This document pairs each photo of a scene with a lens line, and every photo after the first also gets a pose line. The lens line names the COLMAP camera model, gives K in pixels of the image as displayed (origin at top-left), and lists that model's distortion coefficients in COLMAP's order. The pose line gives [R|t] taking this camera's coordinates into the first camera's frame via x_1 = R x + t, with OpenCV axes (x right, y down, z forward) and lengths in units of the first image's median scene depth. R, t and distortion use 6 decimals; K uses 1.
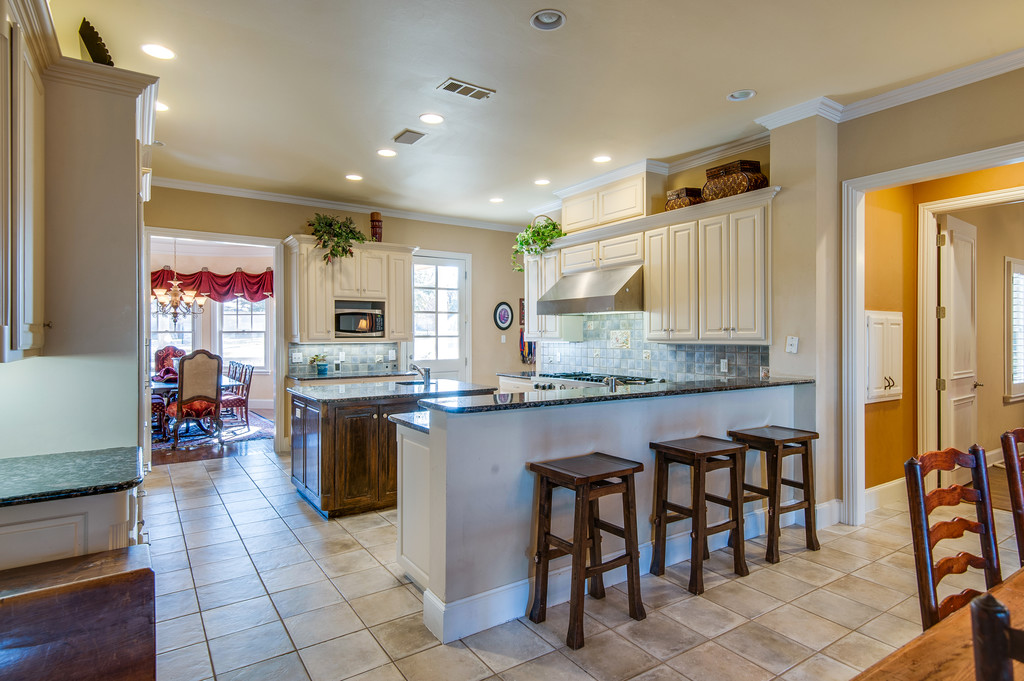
lens RADIAL K [[550.6, 0, 514.7], [0, 550.6, 334.0], [0, 0, 1]] dist [-0.002358, -0.001450]
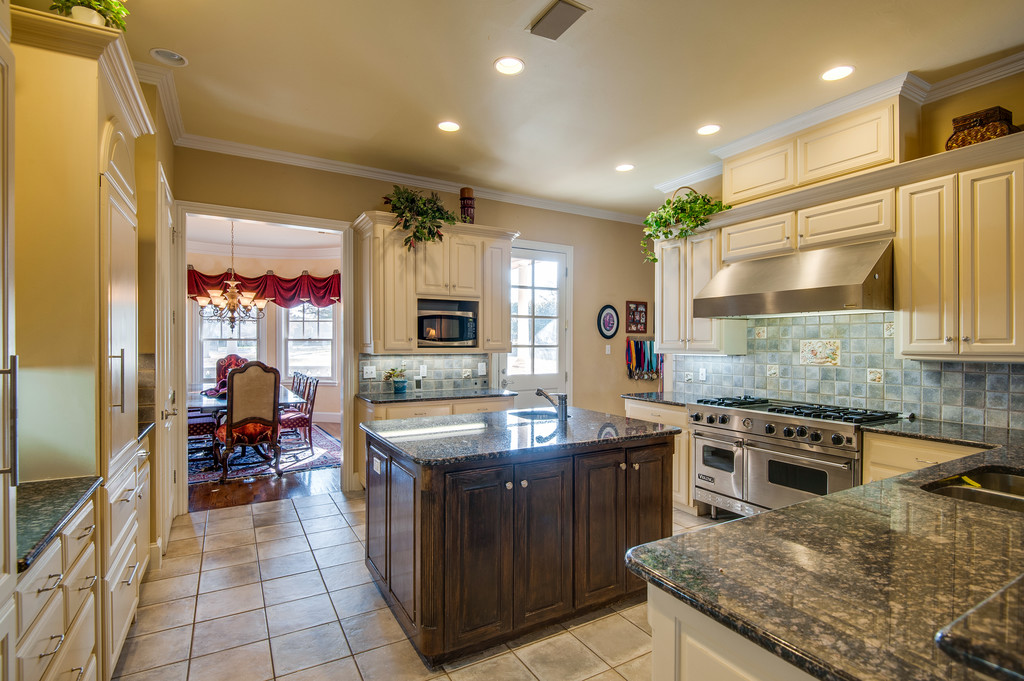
lens RADIAL K [[495.6, 0, 509.7], [0, 495.6, 347.2], [0, 0, 1]] dist [-0.013704, -0.000519]
pose [[0.996418, 0.005792, -0.084370, -0.134708], [-0.005025, 0.999944, 0.009307, -0.000899], [0.084419, -0.008850, 0.996391, 0.308999]]
